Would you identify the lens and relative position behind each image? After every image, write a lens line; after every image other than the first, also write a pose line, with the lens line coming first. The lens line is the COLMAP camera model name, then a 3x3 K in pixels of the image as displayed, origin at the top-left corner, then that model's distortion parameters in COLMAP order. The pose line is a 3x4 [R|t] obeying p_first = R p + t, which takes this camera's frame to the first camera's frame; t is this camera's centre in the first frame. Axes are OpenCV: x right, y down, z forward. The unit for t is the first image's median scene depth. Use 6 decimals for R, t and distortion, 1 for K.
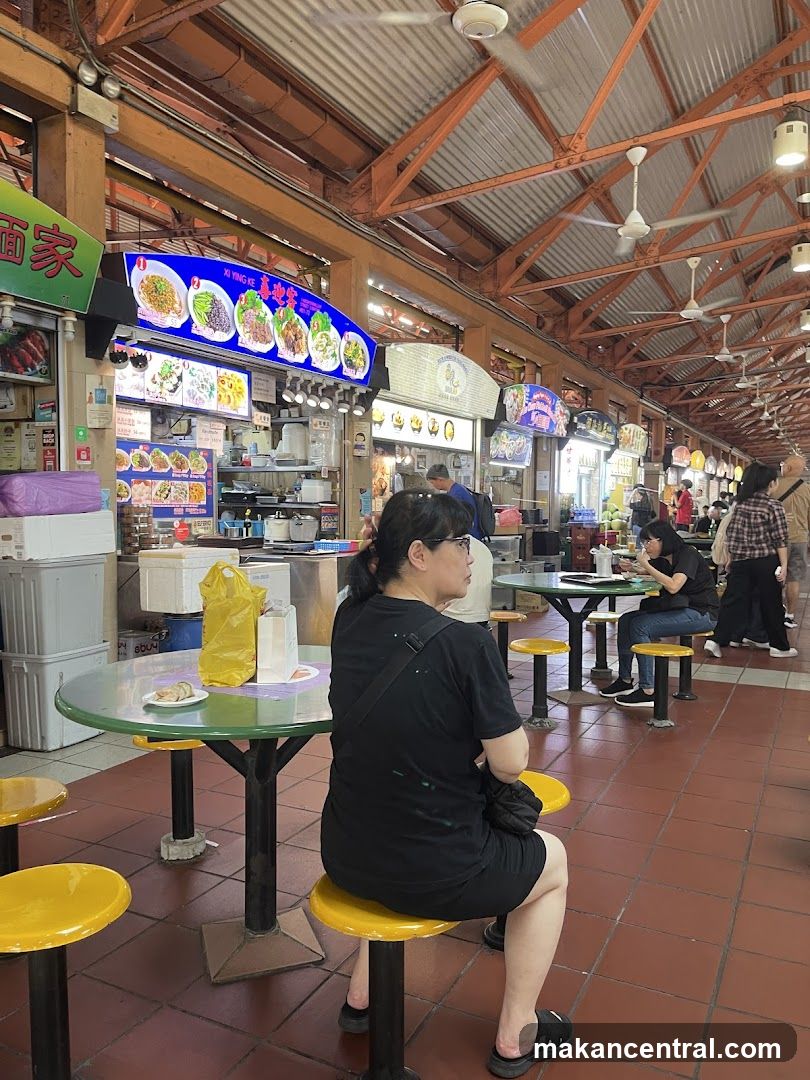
lens RADIAL K [[817.8, 0, 398.4], [0, 817.8, 551.4], [0, 0, 1]] dist [0.053122, -0.064665]
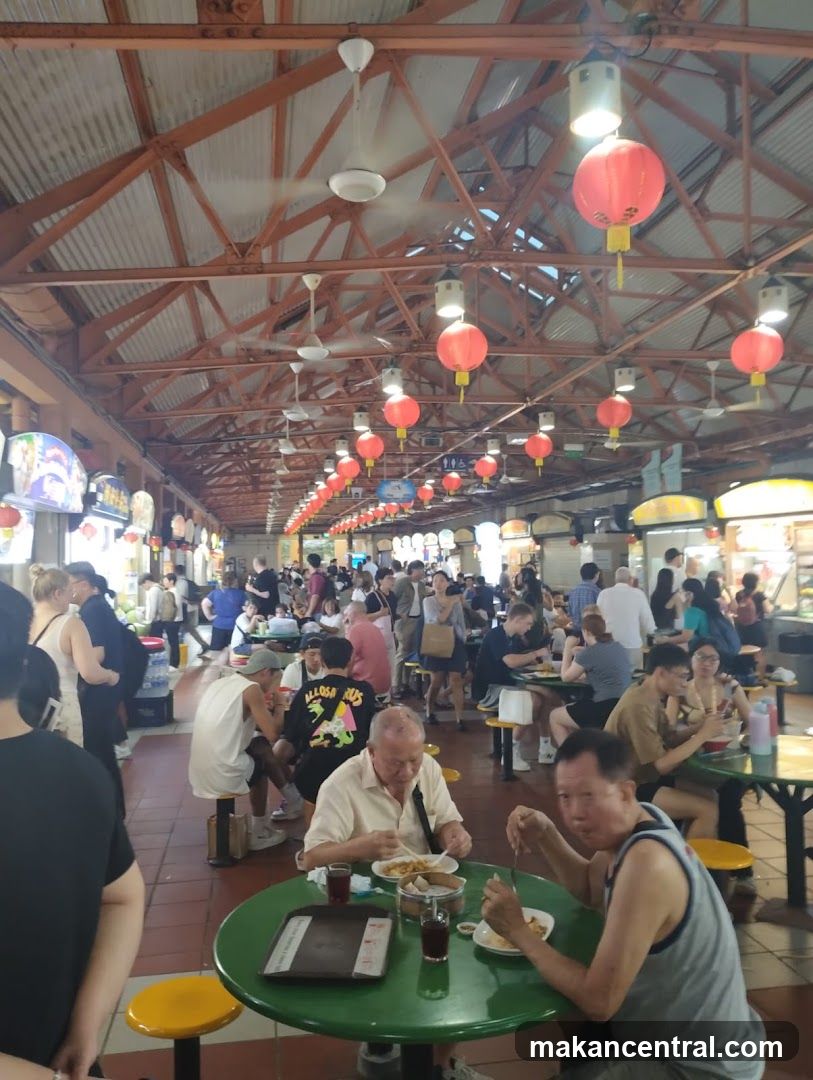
lens RADIAL K [[892.8, 0, 399.3], [0, 892.8, 531.9], [0, 0, 1]] dist [0.062561, -0.078929]
pose [[0.801717, -0.001903, 0.597701, -0.056523], [0.057536, 0.995597, -0.074005, -0.114449], [-0.594929, 0.093720, 0.798296, 0.542541]]
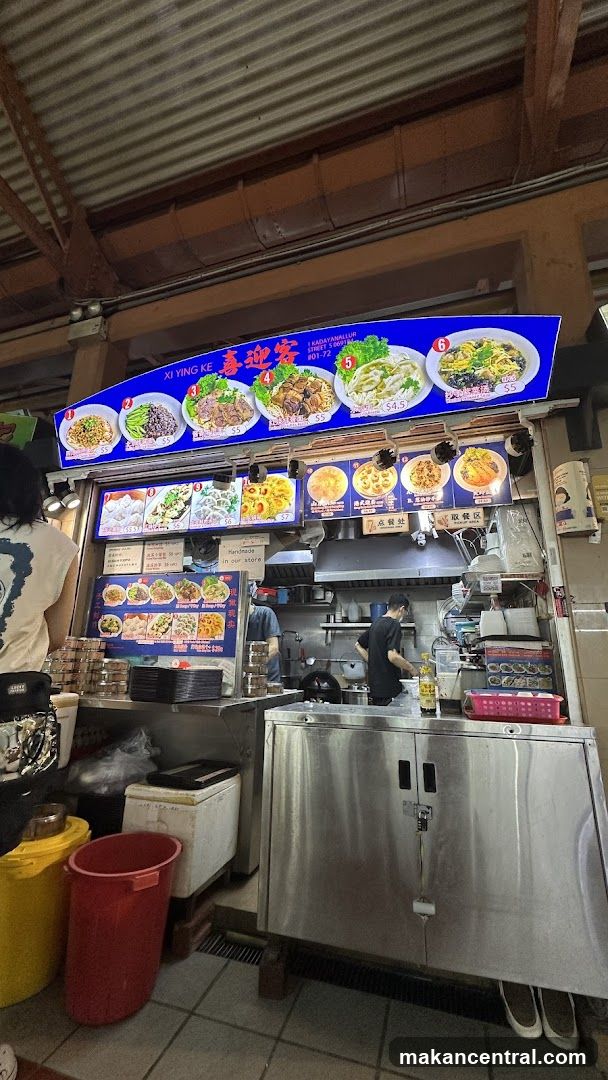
lens RADIAL K [[427.3, 0, 303.9], [0, 427.3, 542.2], [0, 0, 1]] dist [-0.009051, 0.000319]
pose [[0.178052, -0.261809, -0.948553, 0.195123], [-0.074702, 0.957578, -0.278322, -0.038380], [0.981181, 0.120415, 0.150941, 0.990677]]
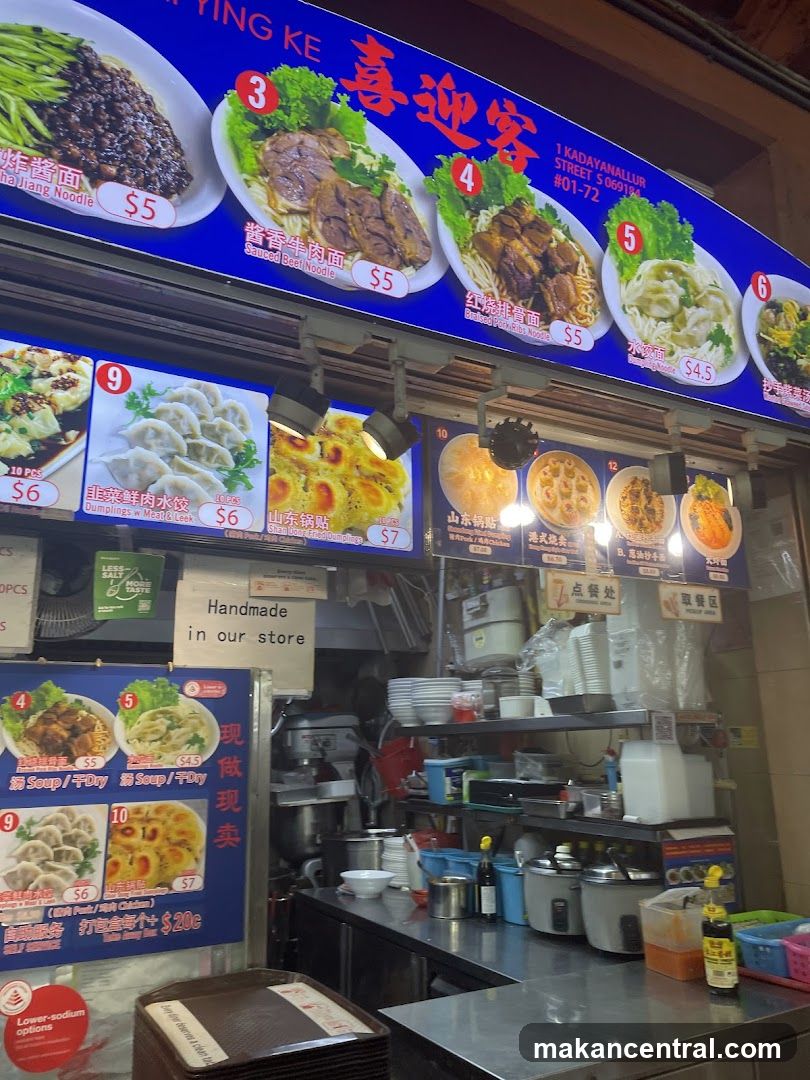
lens RADIAL K [[817.8, 0, 419.8], [0, 817.8, 533.7], [0, 0, 1]] dist [0.053122, -0.064665]
pose [[0.841751, -0.159301, -0.515827, -0.028661], [-0.006621, 0.952356, -0.304917, -0.083963], [0.539825, 0.260080, 0.800592, 0.793463]]
